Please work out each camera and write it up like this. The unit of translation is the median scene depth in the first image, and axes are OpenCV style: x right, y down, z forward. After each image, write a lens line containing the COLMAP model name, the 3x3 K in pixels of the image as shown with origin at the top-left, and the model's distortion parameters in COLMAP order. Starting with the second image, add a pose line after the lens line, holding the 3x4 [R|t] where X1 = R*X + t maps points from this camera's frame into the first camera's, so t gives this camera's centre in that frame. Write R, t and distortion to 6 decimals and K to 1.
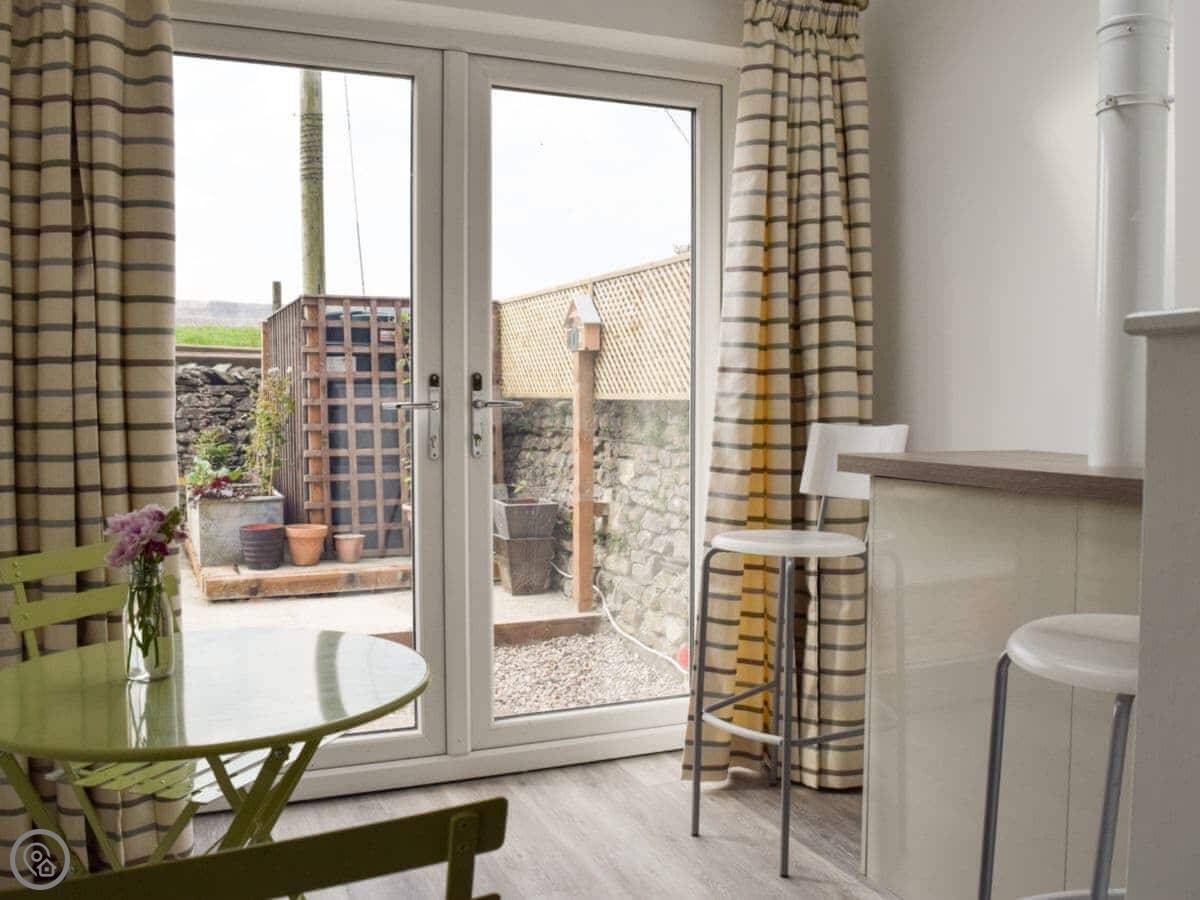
lens RADIAL K [[1072.0, 0, 598.9], [0, 1072.0, 452.8], [0, 0, 1]] dist [-0.056707, 0.001787]
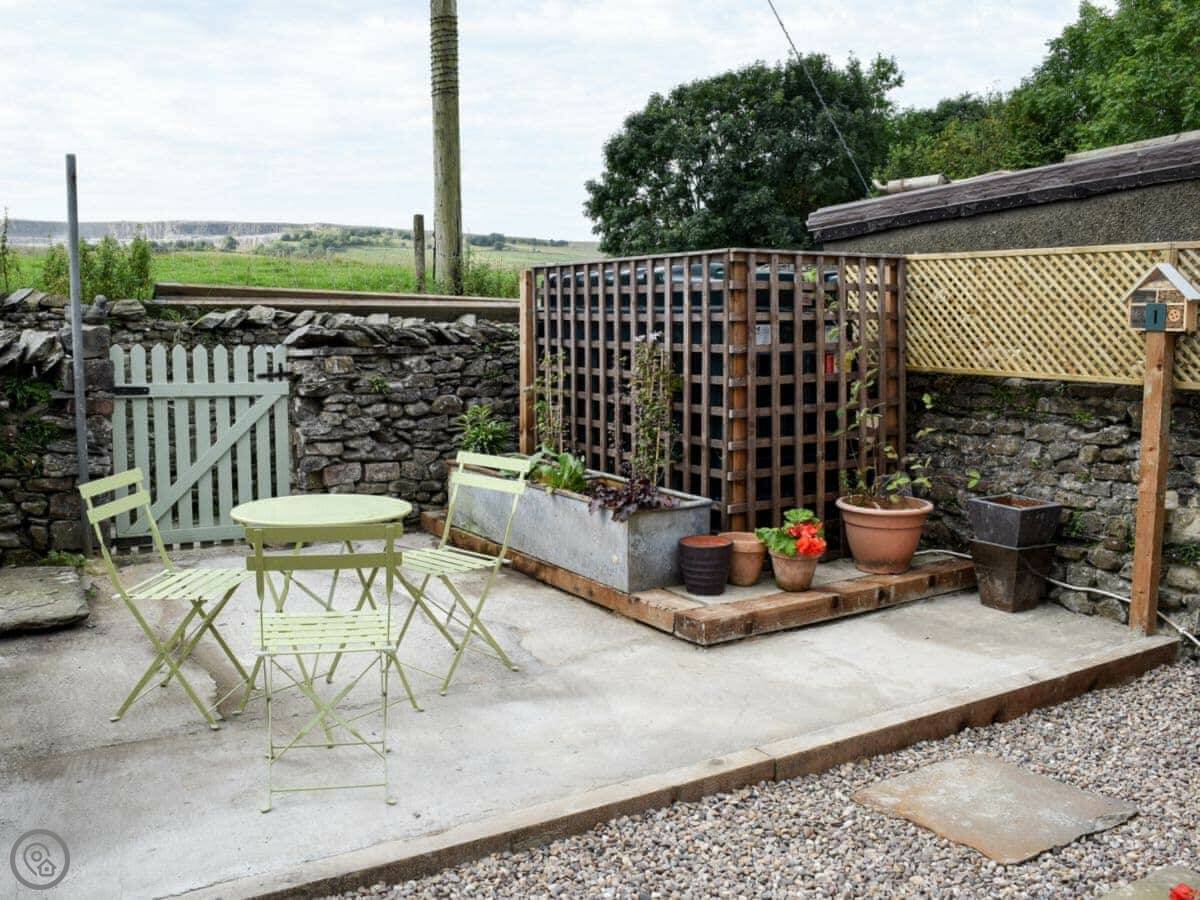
lens RADIAL K [[1072.0, 0, 600.9], [0, 1072.0, 447.7], [0, 0, 1]] dist [-0.056707, 0.001787]
pose [[0.989524, -0.019532, 0.143042, -0.364039], [0.009745, 0.997583, 0.068801, -0.040990], [-0.144040, -0.066686, 0.987322, 0.156249]]
